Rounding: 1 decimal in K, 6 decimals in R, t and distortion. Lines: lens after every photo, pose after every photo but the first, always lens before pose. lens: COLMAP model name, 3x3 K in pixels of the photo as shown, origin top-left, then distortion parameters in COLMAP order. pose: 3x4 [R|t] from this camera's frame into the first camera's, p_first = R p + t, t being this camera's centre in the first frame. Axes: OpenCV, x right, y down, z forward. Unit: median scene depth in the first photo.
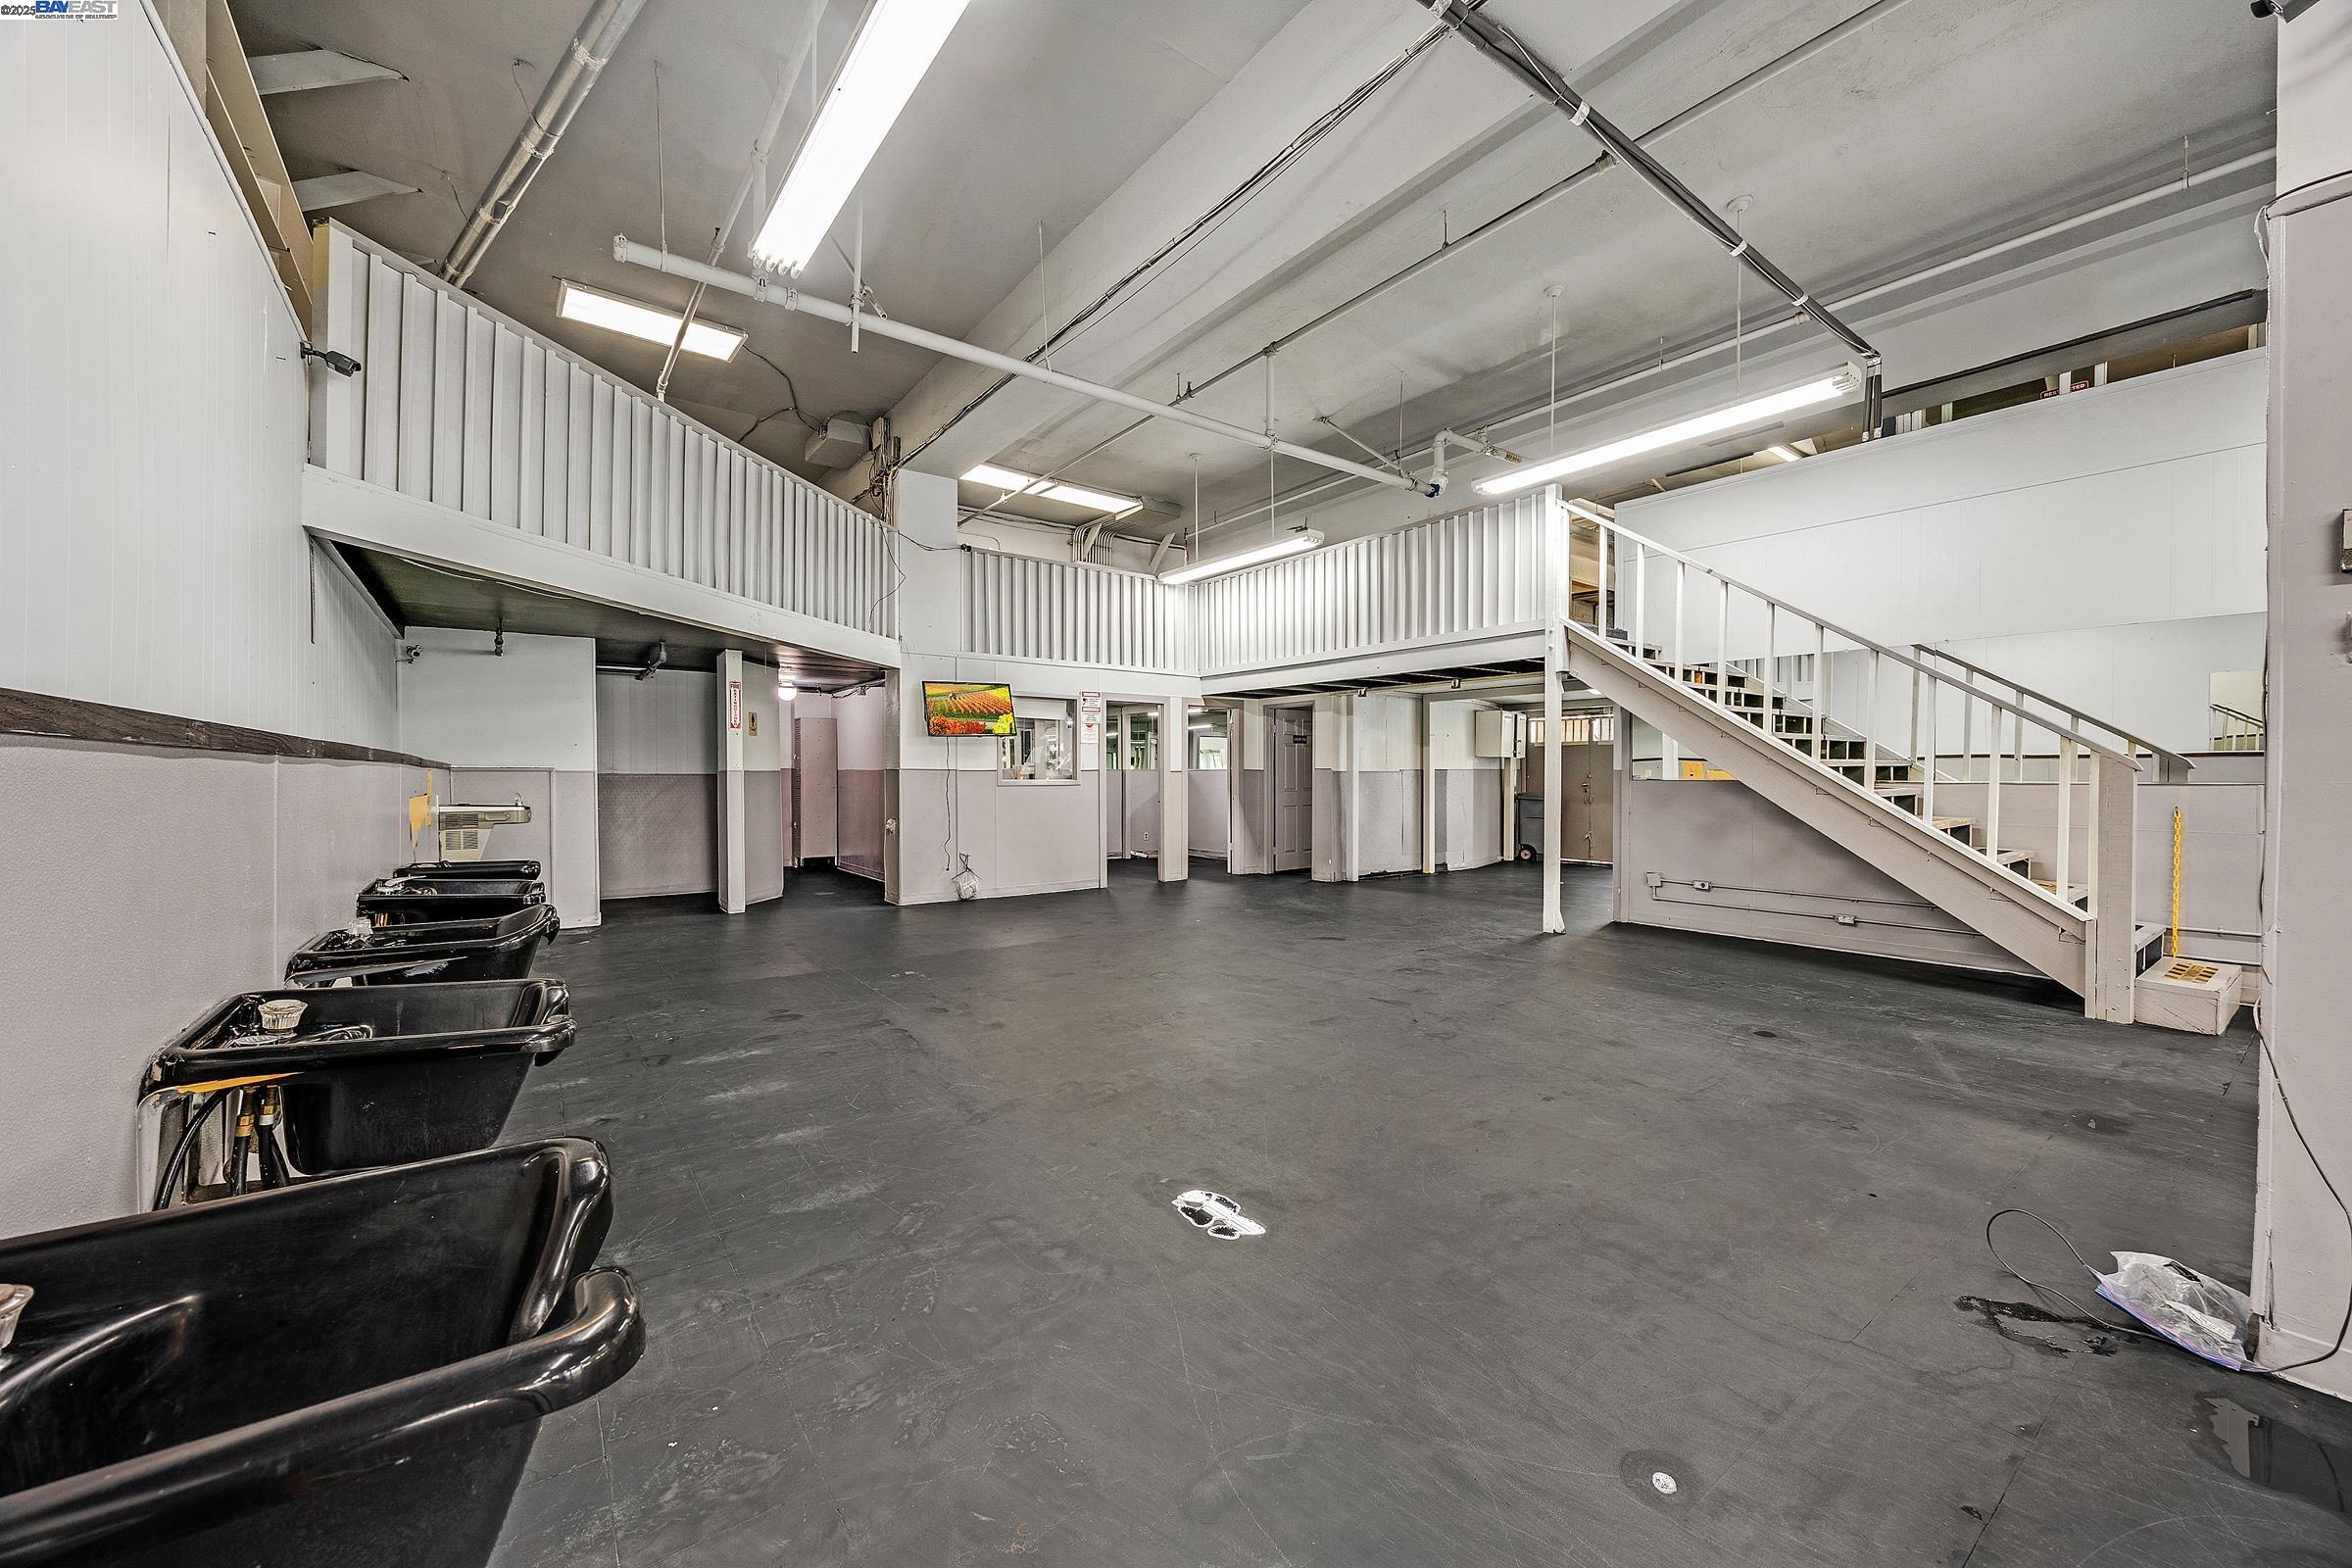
lens RADIAL K [[887.2, 0, 1173.5], [0, 887.2, 798.5], [0, 0, 1]] dist [0.000208, 0.000124]
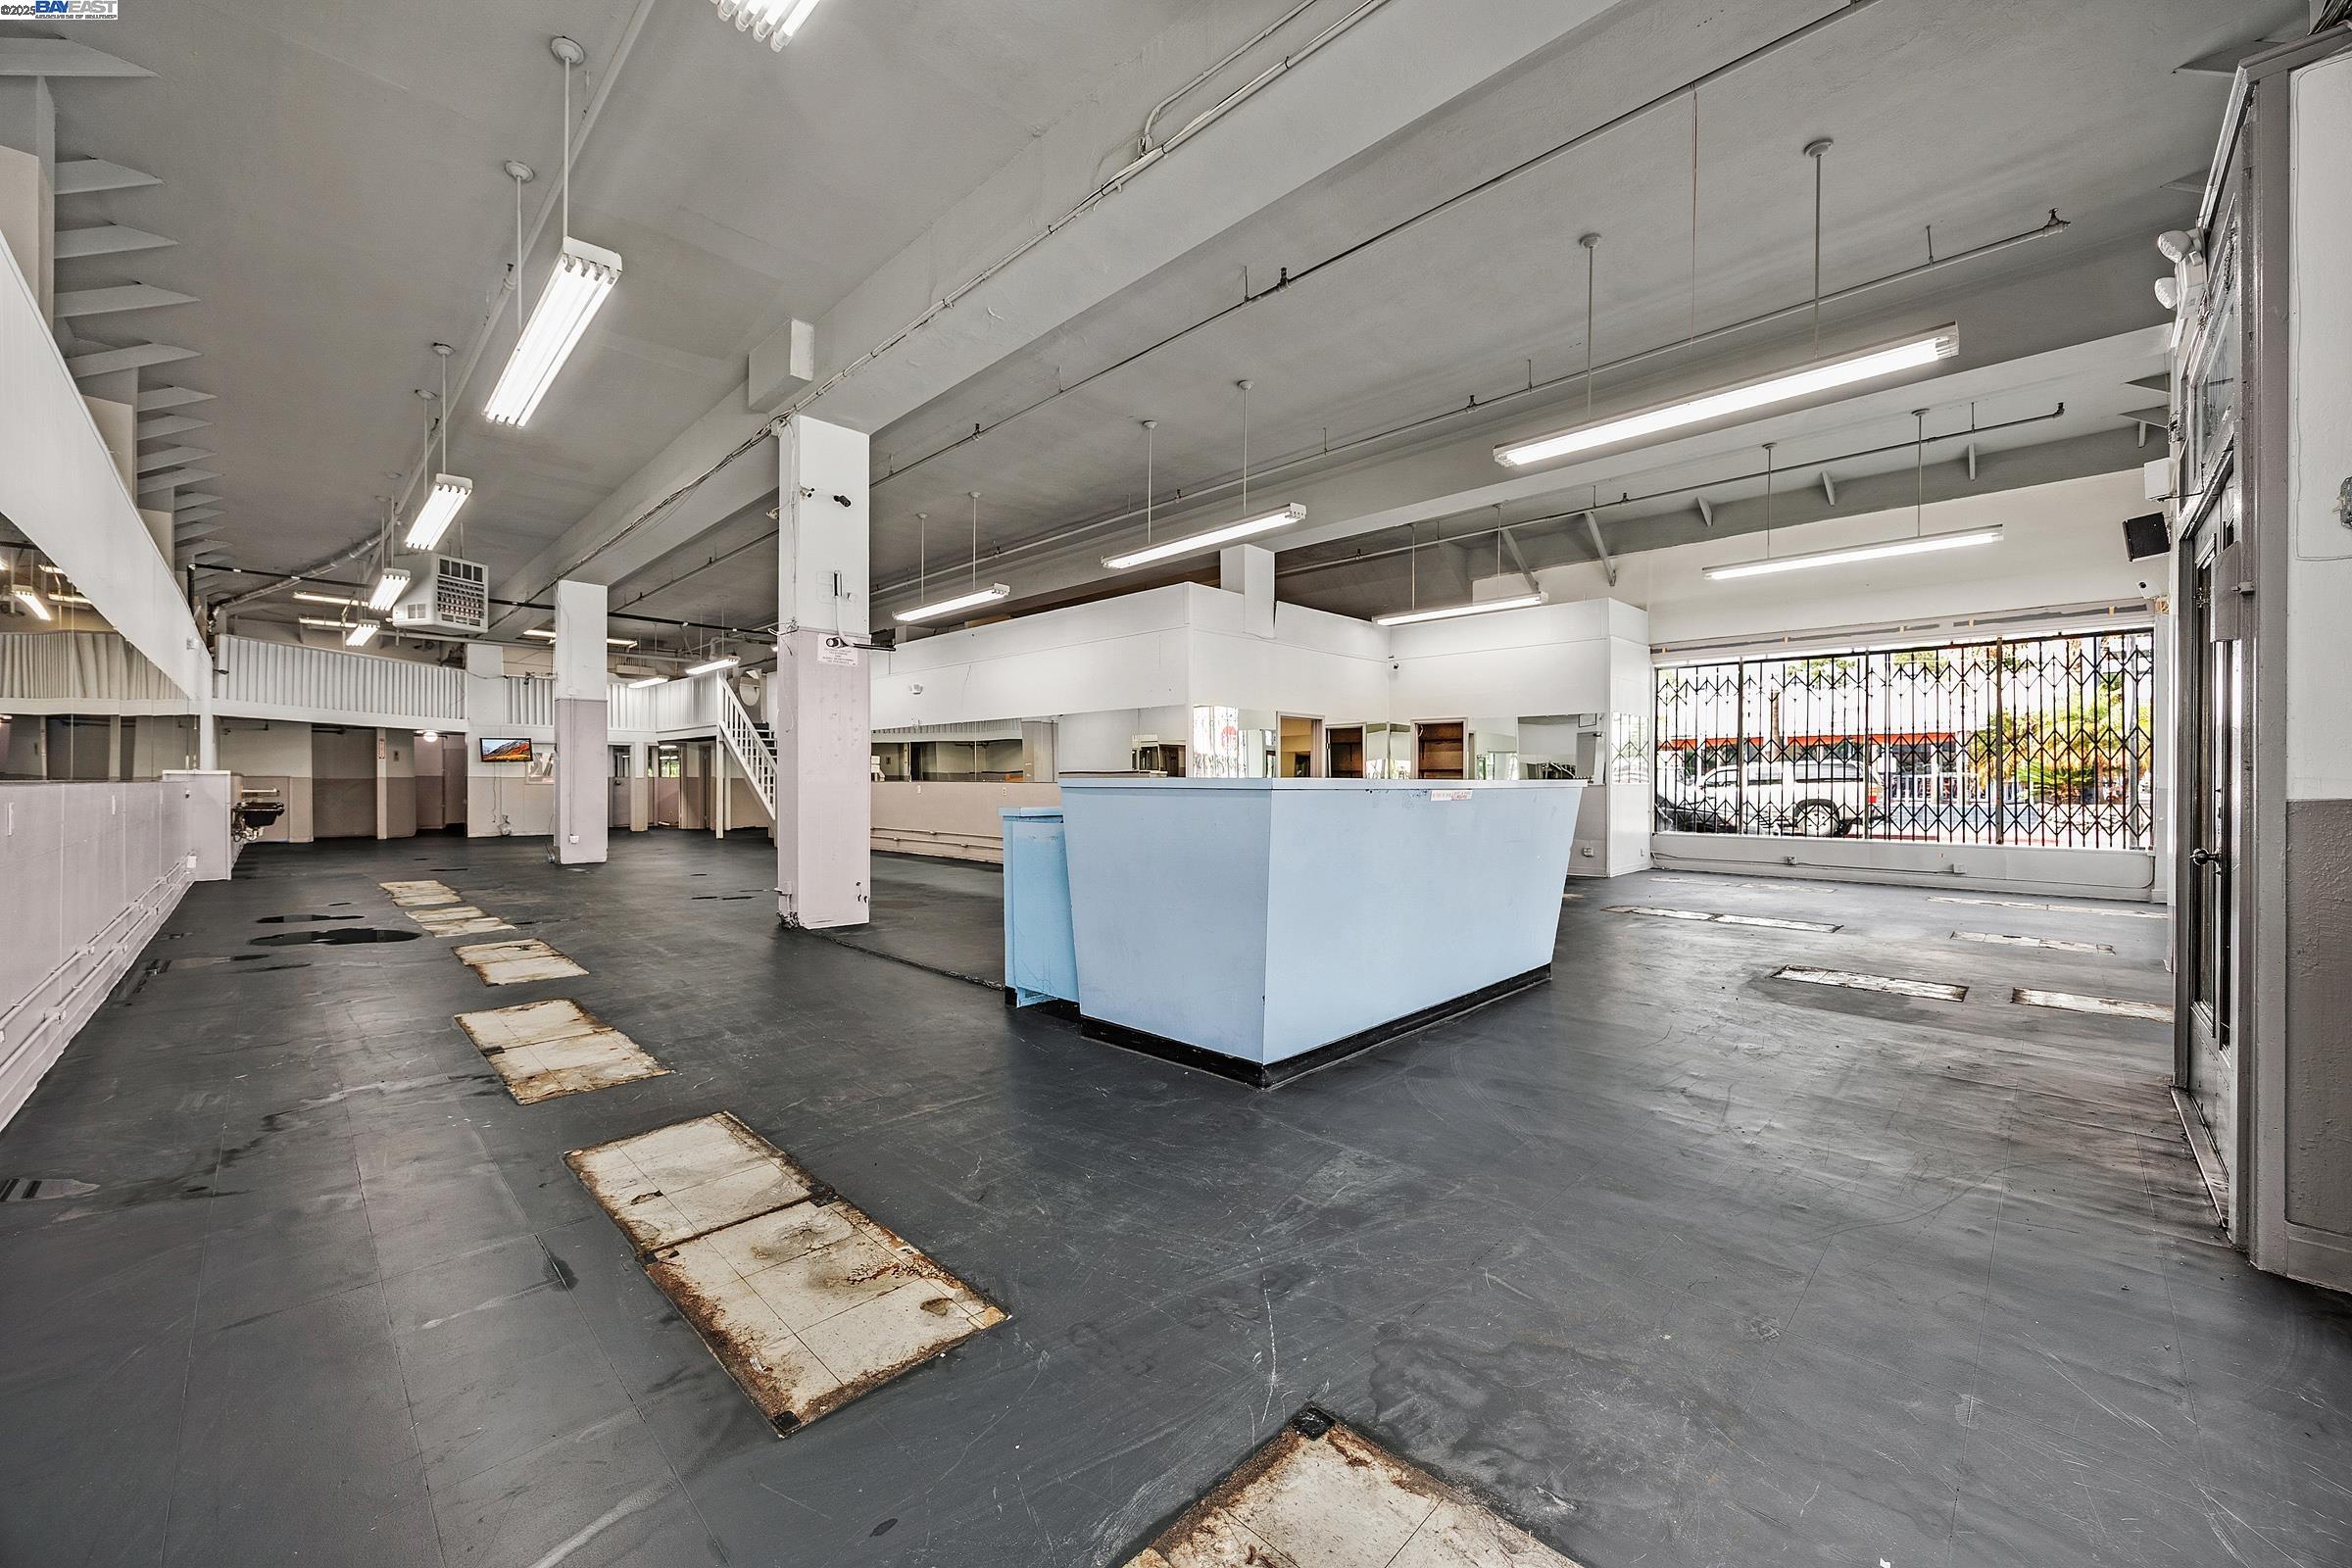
lens RADIAL K [[900.7, 0, 1180.3], [0, 900.7, 780.1], [0, 0, 1]] dist [-0.002649, -0.000164]
pose [[0.989365, 0.000422, 0.145453, 1.116477], [0.003467, 0.999643, -0.026479, 0.040014], [-0.145413, 0.026701, 0.989011, -1.476044]]
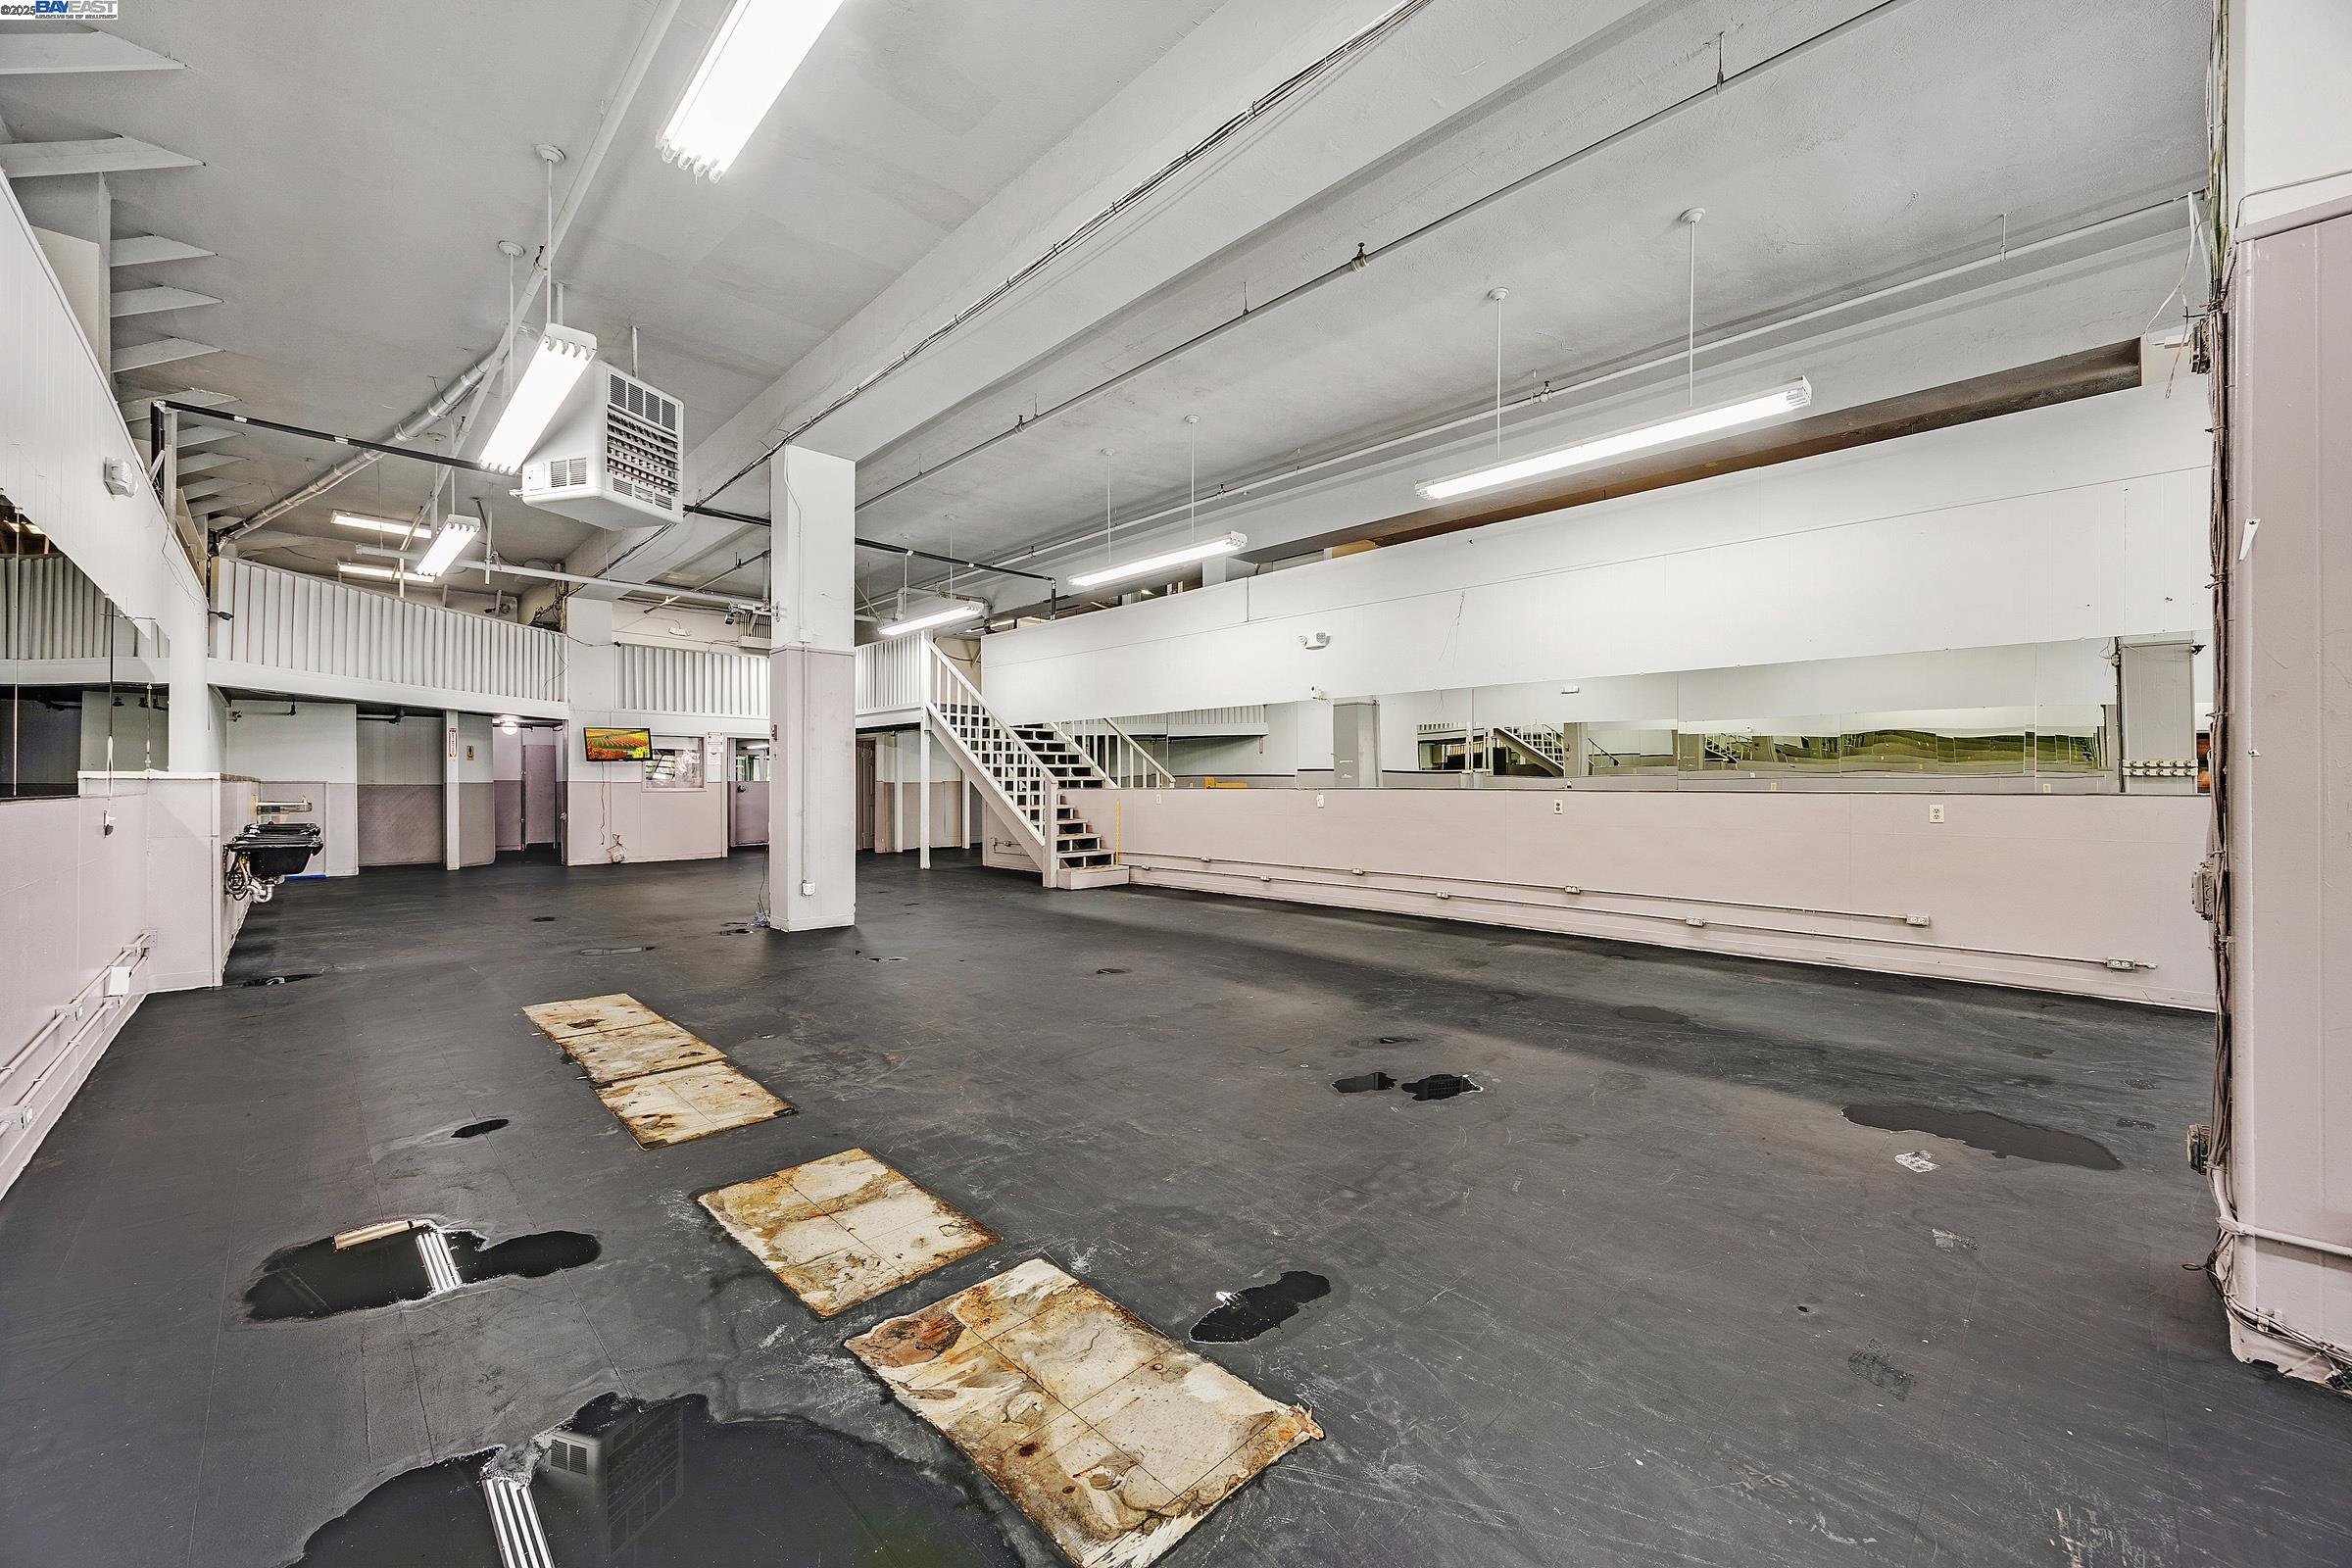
lens RADIAL K [[900.7, 0, 1180.3], [0, 900.7, 780.1], [0, 0, 1]] dist [-0.002649, -0.000164]
pose [[0.991416, 0.000043, 0.130742, 0.569509], [0.003975, 0.999528, -0.030472, 0.017898], [-0.130681, 0.030730, 0.990948, -0.751868]]
